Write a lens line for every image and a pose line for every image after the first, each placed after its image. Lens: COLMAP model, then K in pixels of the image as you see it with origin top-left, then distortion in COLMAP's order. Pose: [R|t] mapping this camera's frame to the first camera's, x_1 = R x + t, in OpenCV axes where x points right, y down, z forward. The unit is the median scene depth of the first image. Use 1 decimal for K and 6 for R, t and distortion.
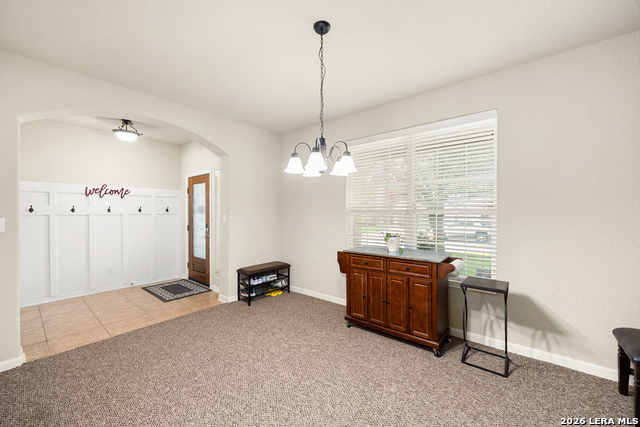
lens RADIAL K [[250.2, 0, 322.3], [0, 250.2, 211.4], [0, 0, 1]] dist [-0.002391, -0.000326]
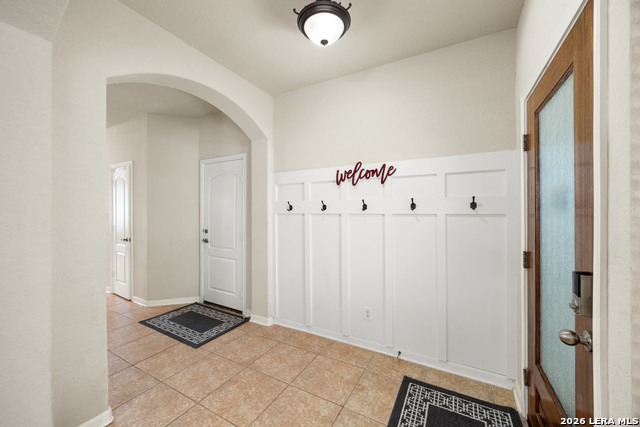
lens RADIAL K [[250.2, 0, 319.1], [0, 250.2, 208.6], [0, 0, 1]] dist [-0.002391, -0.000326]
pose [[0.187181, -0.009736, -0.982277, -0.316846], [-0.000569, 0.999950, -0.010020, 0.005448], [0.982325, 0.002435, 0.187166, 0.794655]]
